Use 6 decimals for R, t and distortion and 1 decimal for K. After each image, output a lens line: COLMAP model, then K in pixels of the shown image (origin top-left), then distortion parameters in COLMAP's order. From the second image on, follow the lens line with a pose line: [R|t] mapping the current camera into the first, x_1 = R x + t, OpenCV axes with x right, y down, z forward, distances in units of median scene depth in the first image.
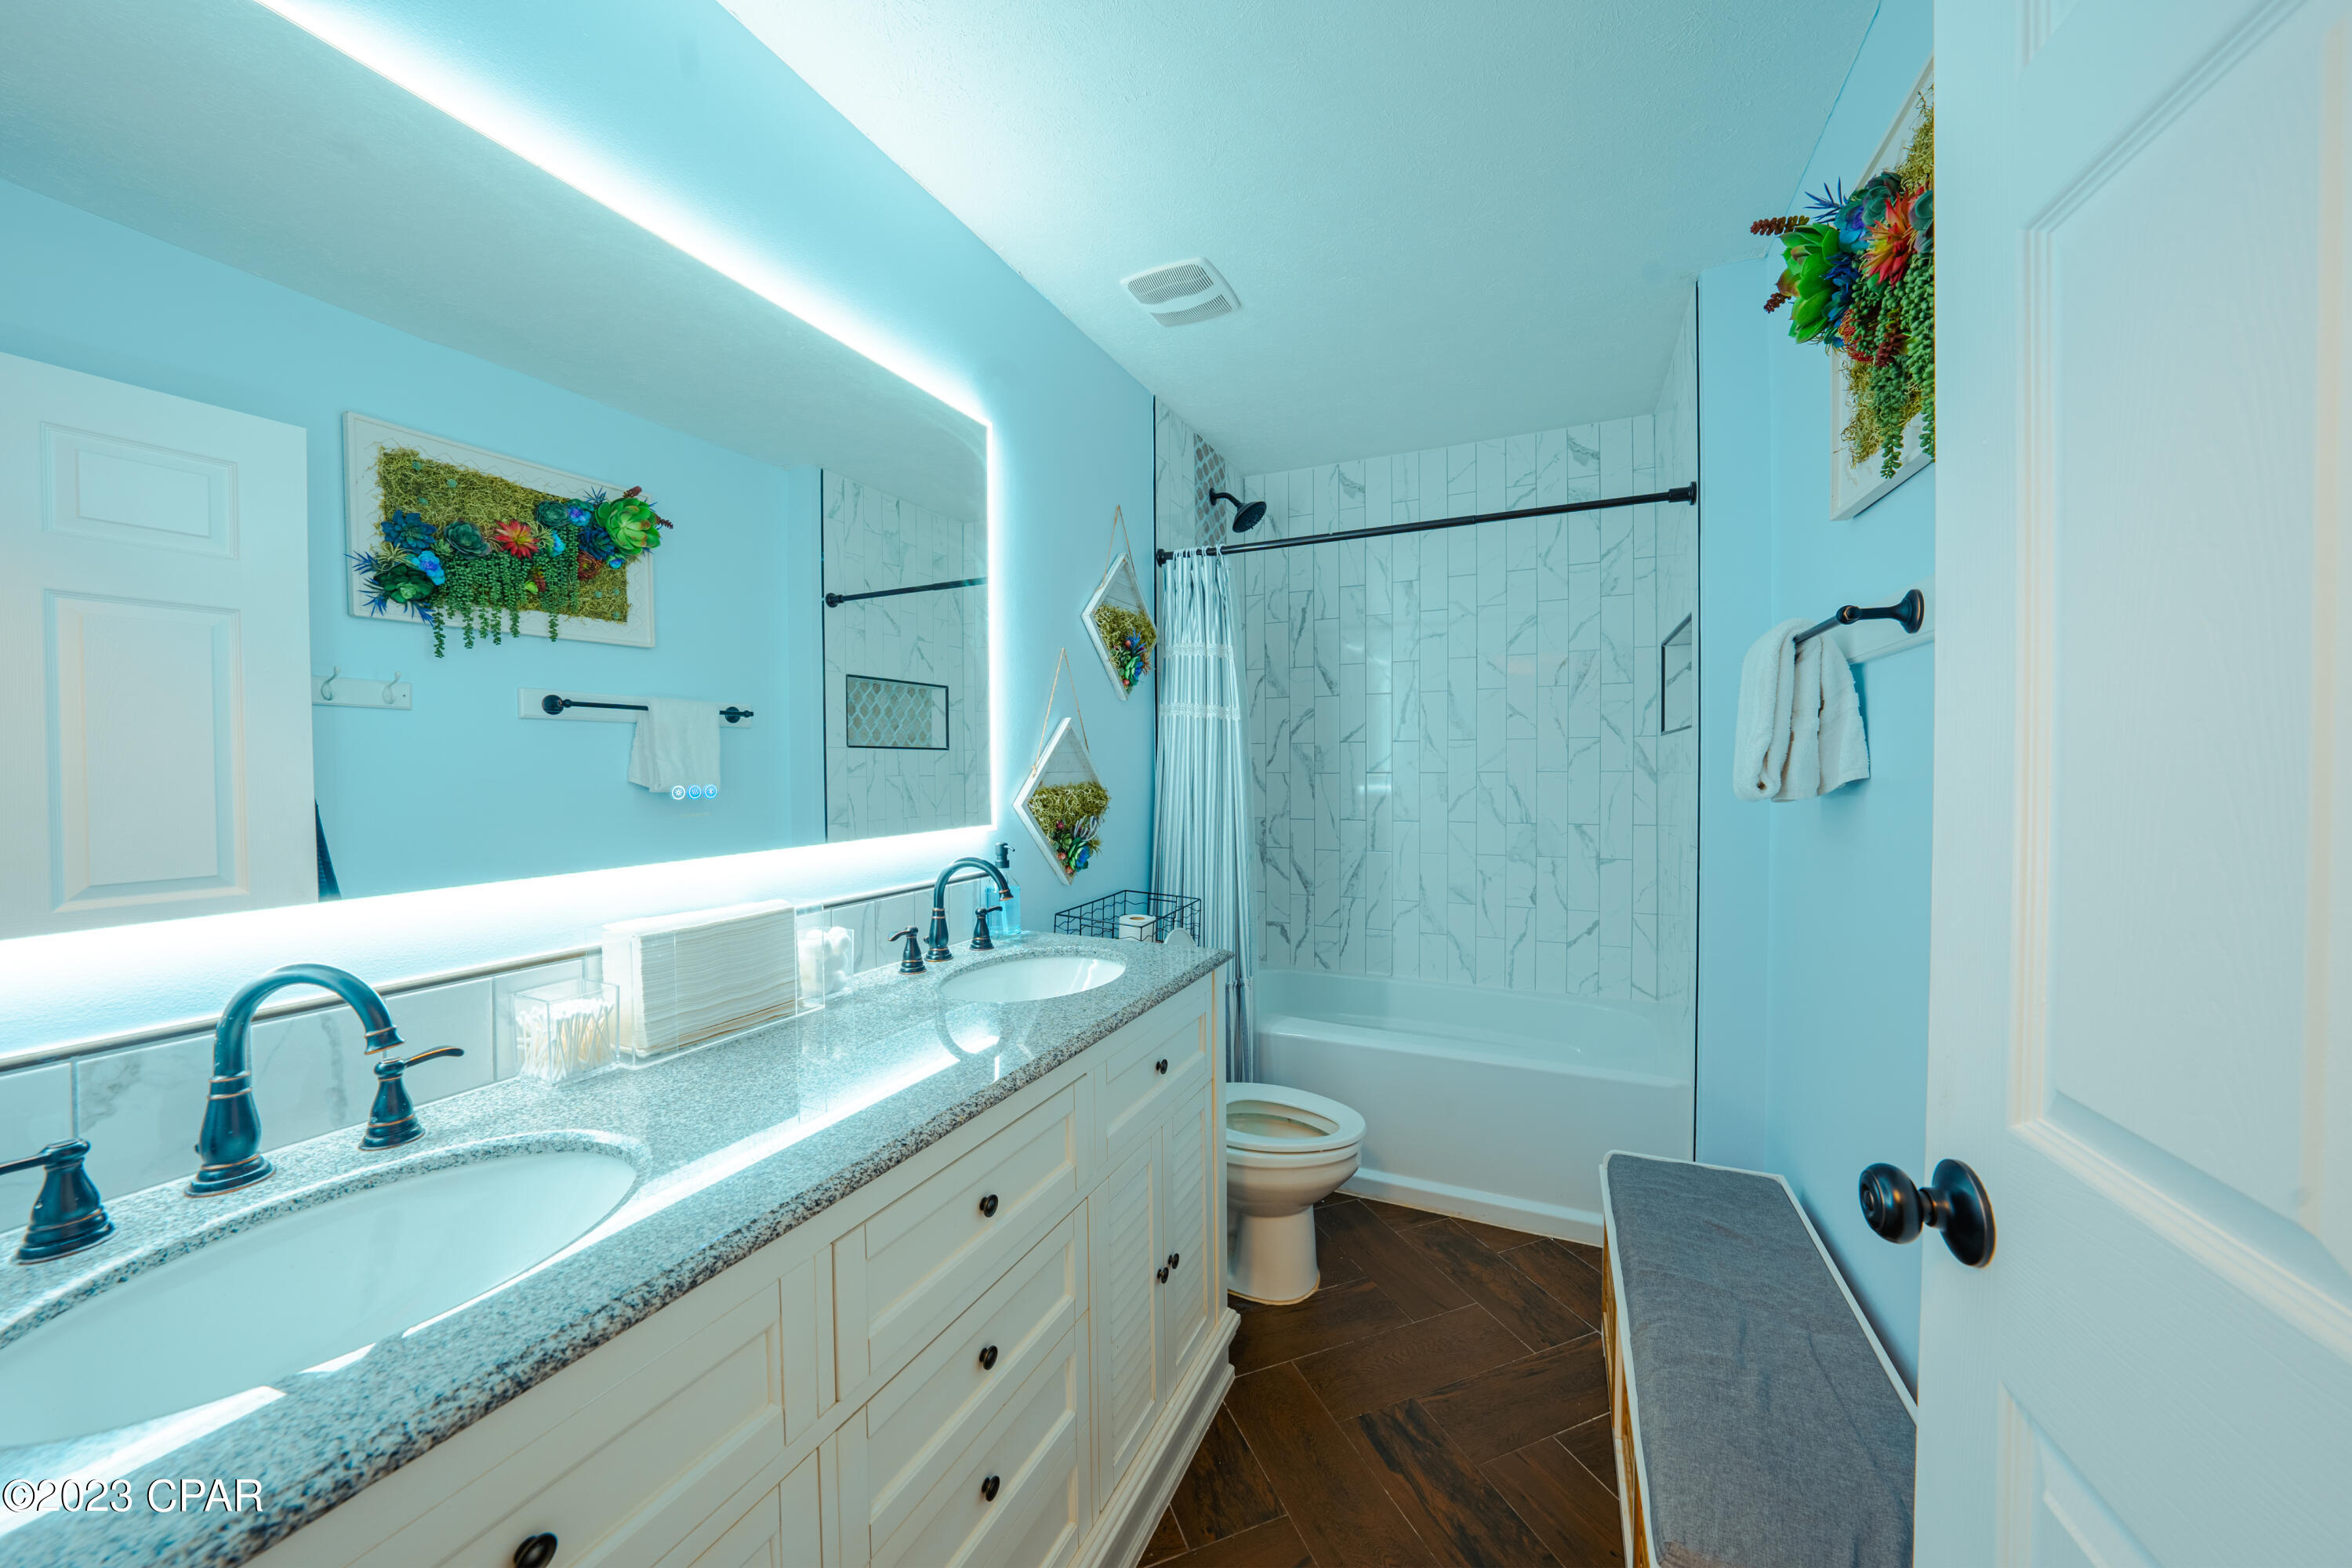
lens RADIAL K [[811.2, 0, 1181.6], [0, 811.2, 775.7], [0, 0, 1]] dist [-0.031822, 0.007332]
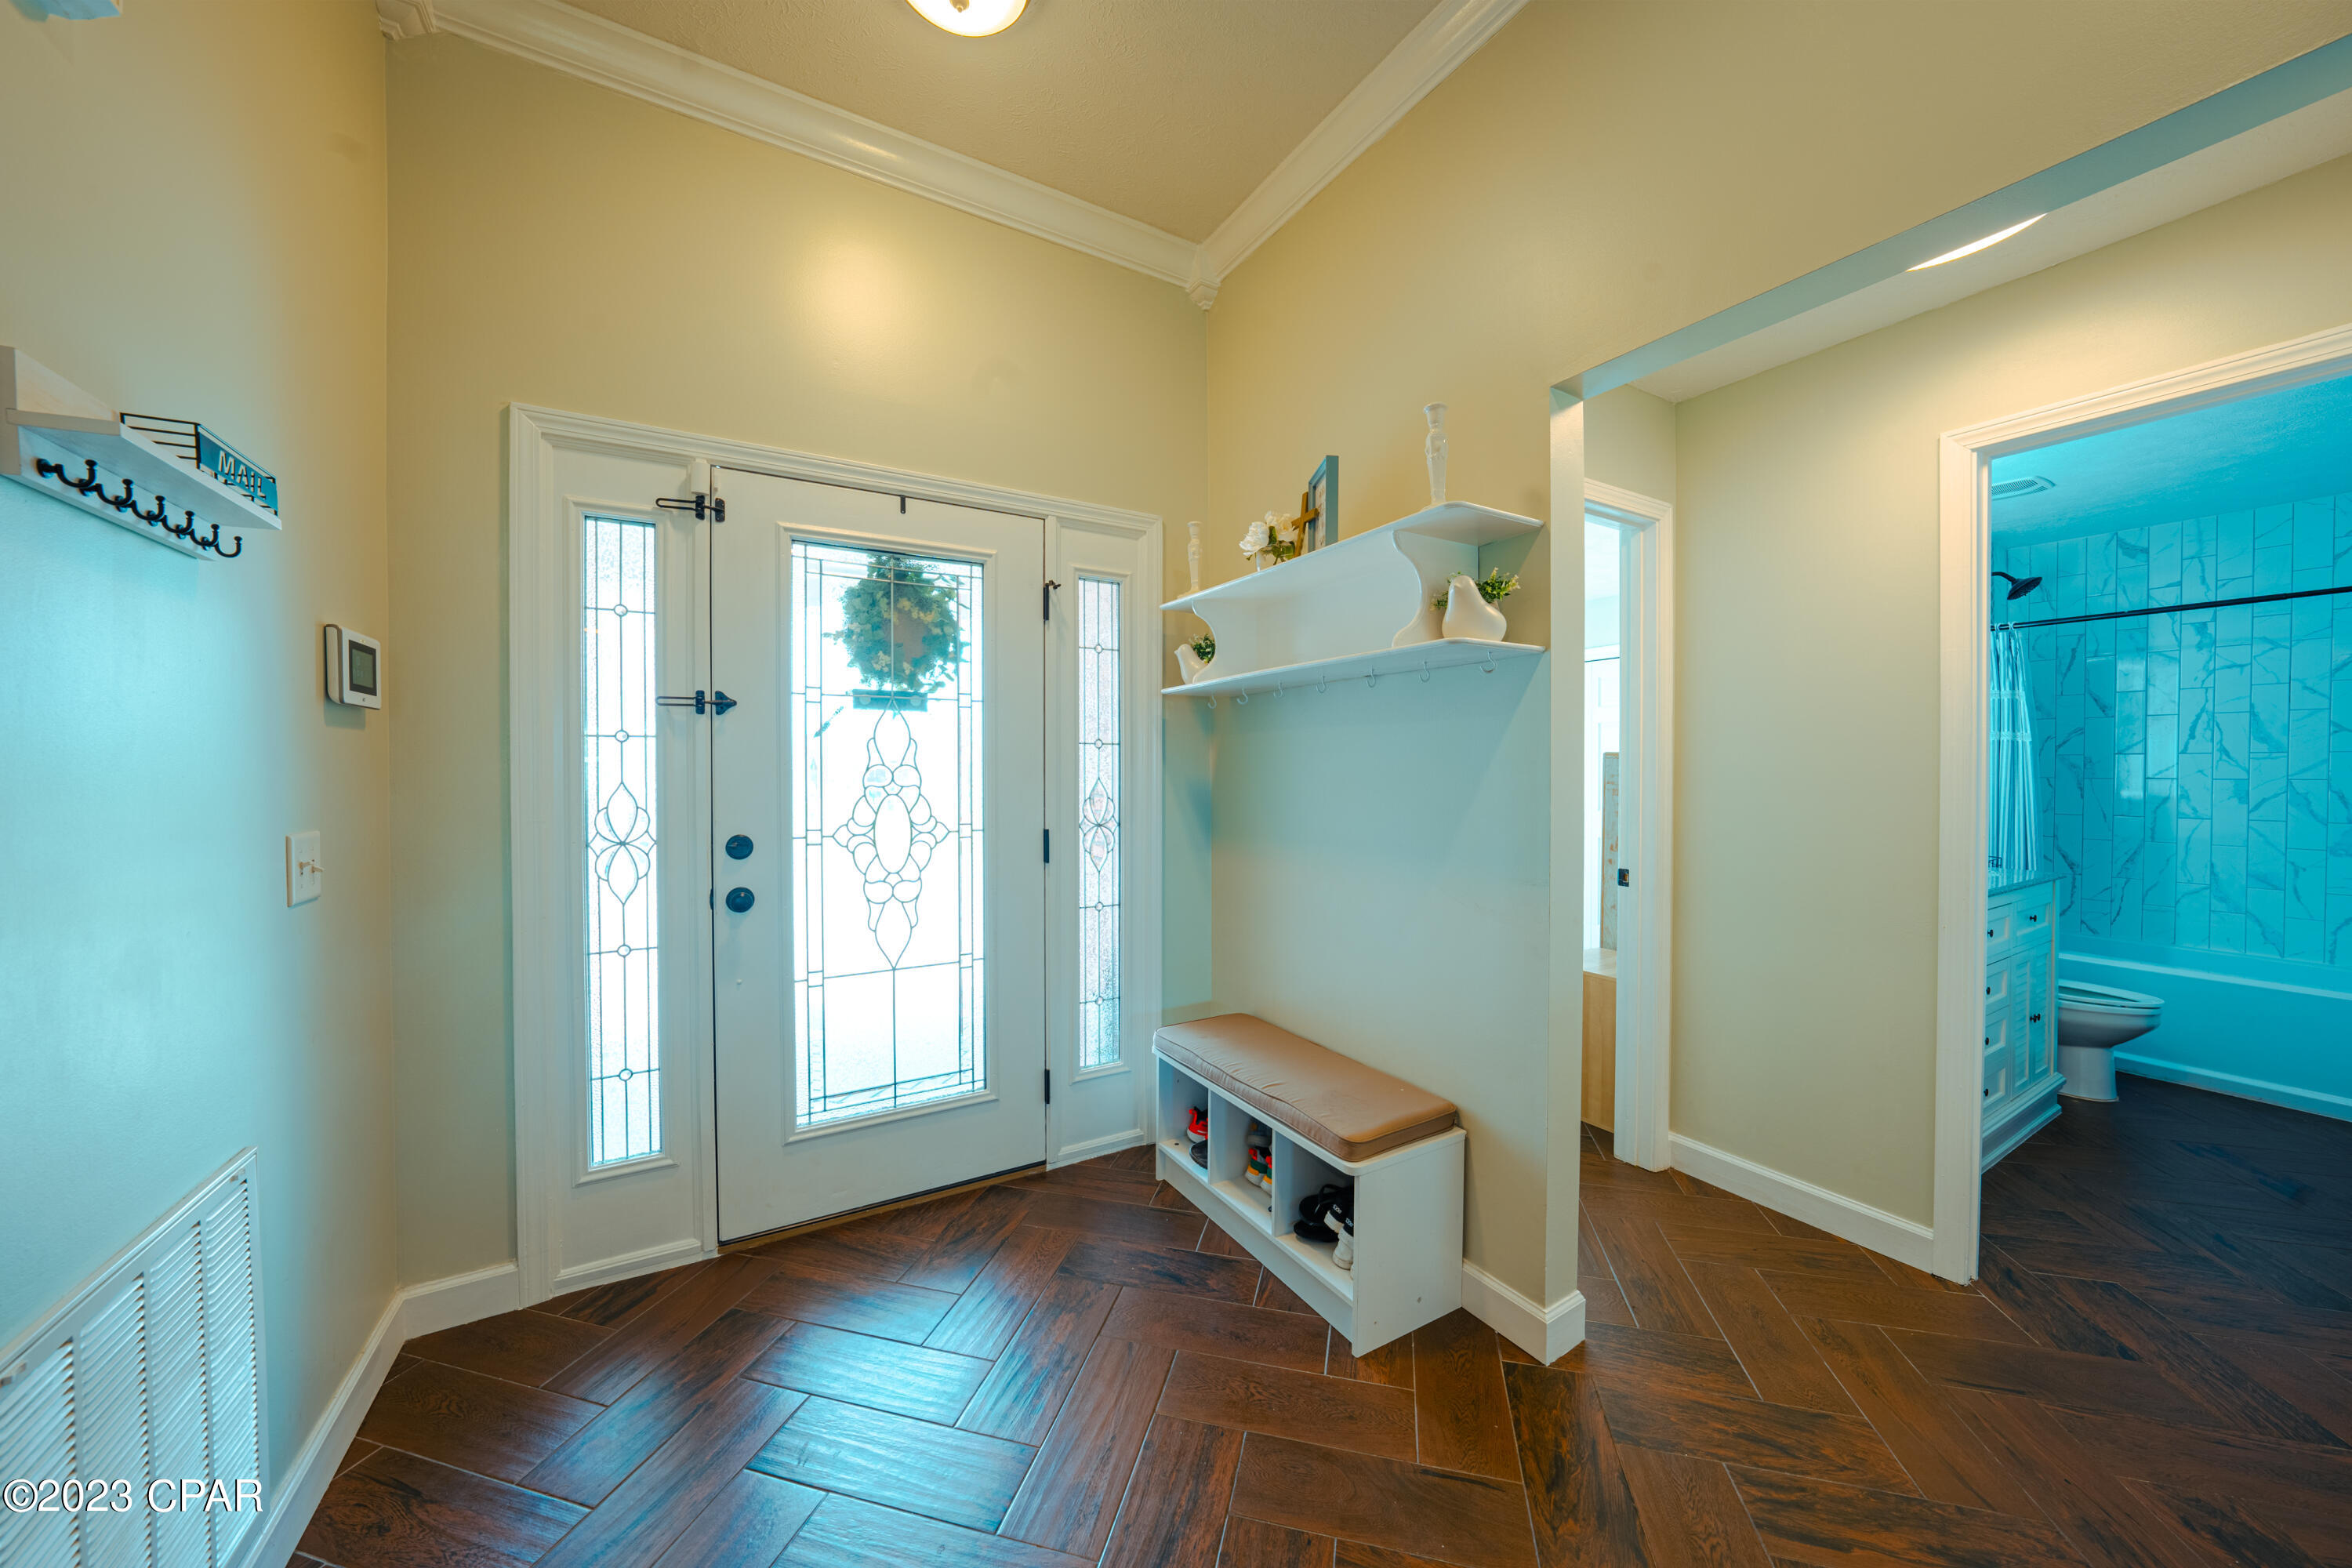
lens RADIAL K [[811.2, 0, 1181.6], [0, 811.2, 775.7], [0, 0, 1]] dist [-0.031822, 0.007332]
pose [[0.816926, 0.012842, -0.576600, -0.295534], [-0.013540, 0.999904, 0.003086, 0.008520], [0.576584, 0.005286, 0.817021, -0.868868]]
